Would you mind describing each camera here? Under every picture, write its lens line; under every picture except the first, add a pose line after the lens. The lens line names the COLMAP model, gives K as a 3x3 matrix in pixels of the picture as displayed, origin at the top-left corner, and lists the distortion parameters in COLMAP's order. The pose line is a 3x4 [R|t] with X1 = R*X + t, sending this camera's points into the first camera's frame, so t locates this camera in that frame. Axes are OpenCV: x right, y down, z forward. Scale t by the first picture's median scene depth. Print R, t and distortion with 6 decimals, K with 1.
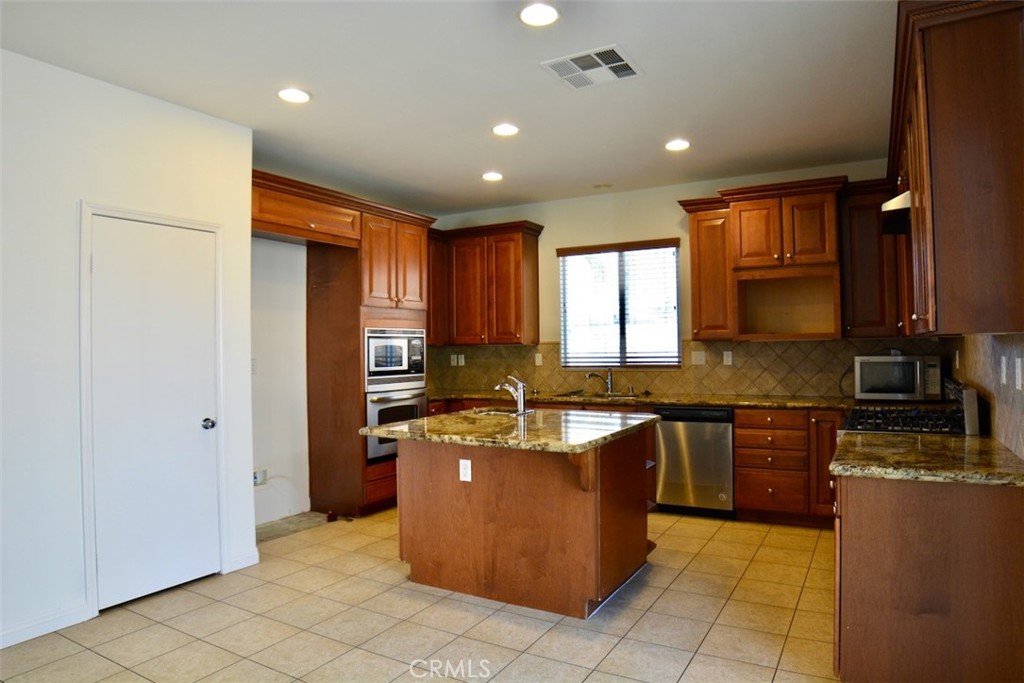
lens RADIAL K [[642.4, 0, 512.0], [0, 642.4, 341.5], [0, 0, 1]] dist [-0.118350, 0.045488]
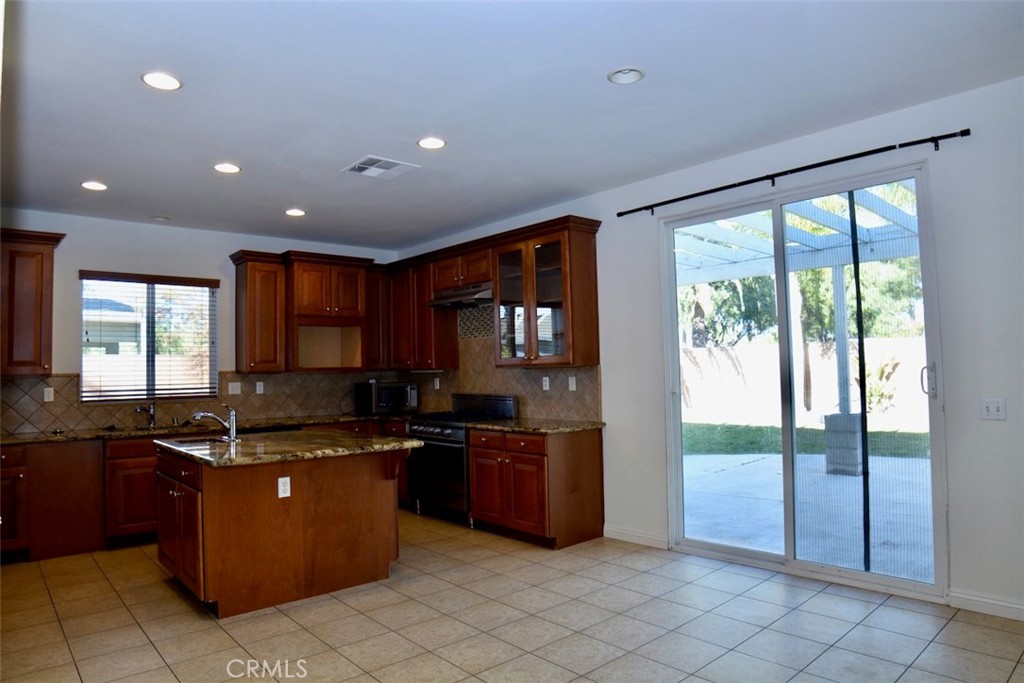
lens RADIAL K [[642.4, 0, 512.0], [0, 642.4, 341.5], [0, 0, 1]] dist [-0.118350, 0.045488]
pose [[0.309966, 0.050558, 0.949402, -0.748896], [0.010797, 0.998334, -0.056688, 0.014007], [-0.950686, 0.027822, 0.308904, 0.222061]]
